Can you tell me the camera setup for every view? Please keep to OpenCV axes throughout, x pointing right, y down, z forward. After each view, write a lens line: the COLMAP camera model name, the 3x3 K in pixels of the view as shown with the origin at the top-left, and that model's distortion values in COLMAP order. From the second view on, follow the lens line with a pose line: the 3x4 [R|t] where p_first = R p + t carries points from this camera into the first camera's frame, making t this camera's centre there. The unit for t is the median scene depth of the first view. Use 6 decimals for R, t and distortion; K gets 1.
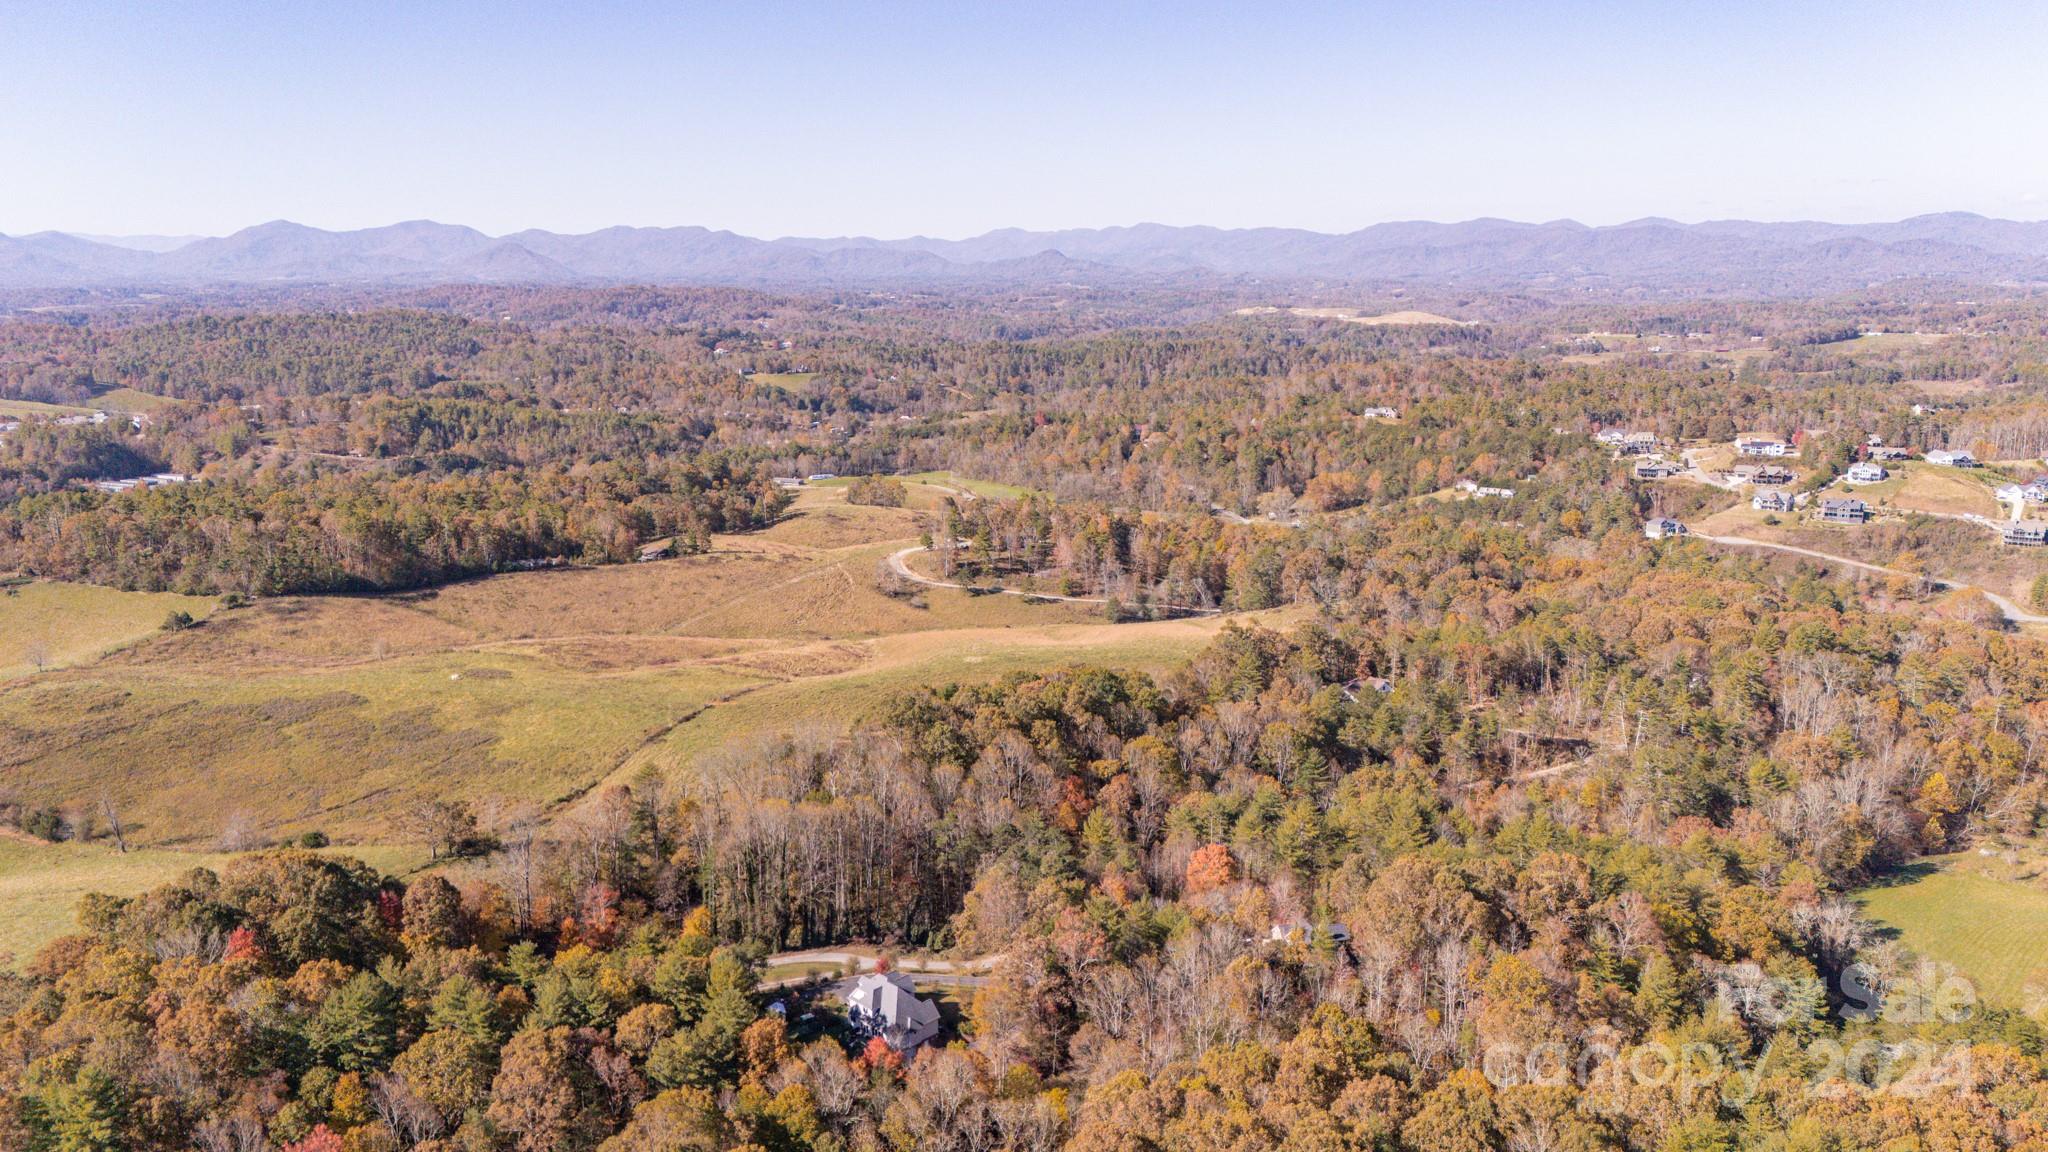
lens RADIAL K [[1547.1, 0, 1001.7], [0, 1547.1, 591.1], [0, 0, 1]] dist [0.086419, -0.085676]
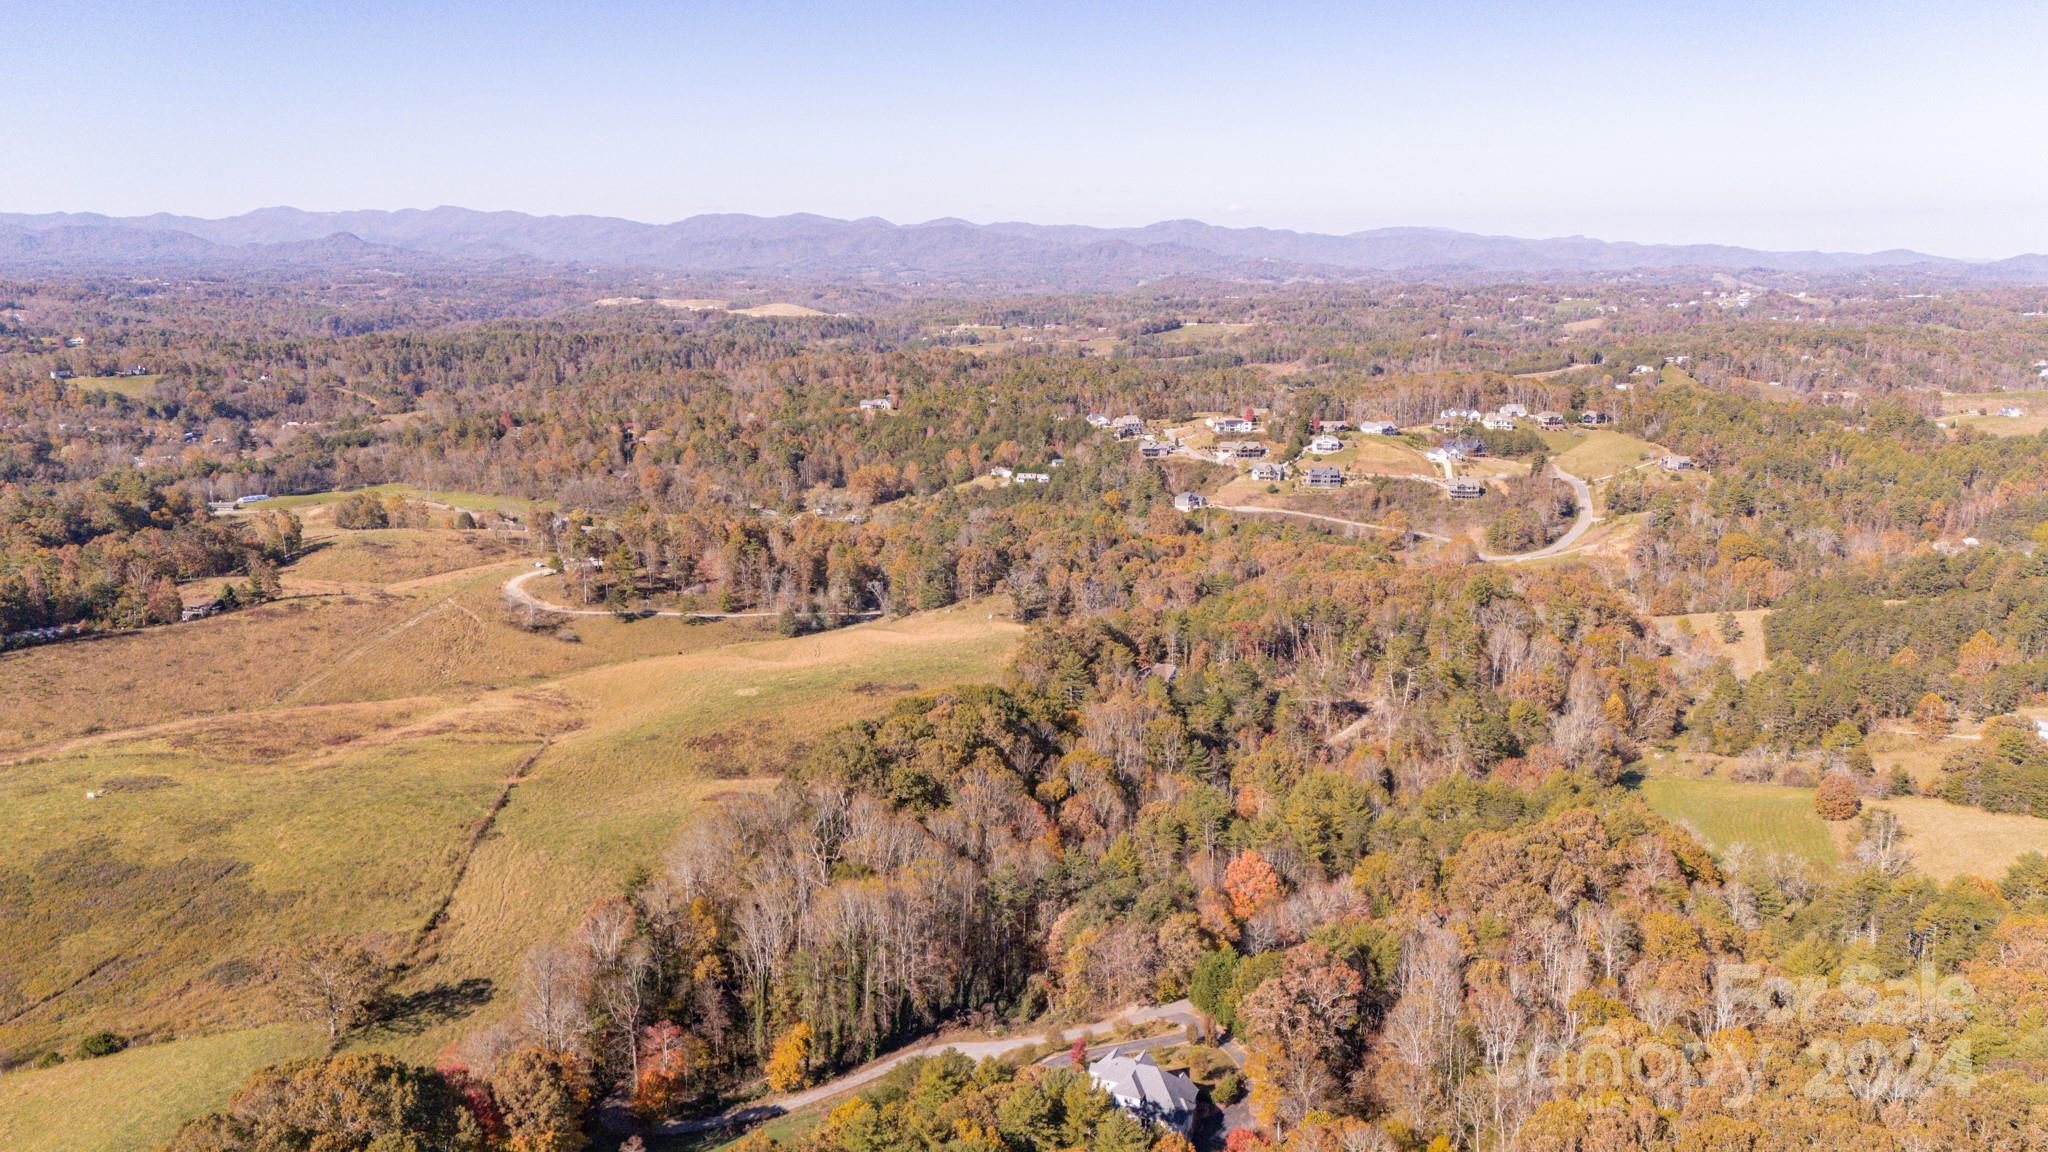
lens RADIAL K [[1547.1, 0, 1031.6], [0, 1547.1, 593.3], [0, 0, 1]] dist [0.086419, -0.085676]
pose [[0.896463, -0.085537, 0.434785, -0.110832], [0.082653, 0.996250, 0.025577, -0.009489], [-0.435343, 0.013008, 0.900171, 0.051571]]
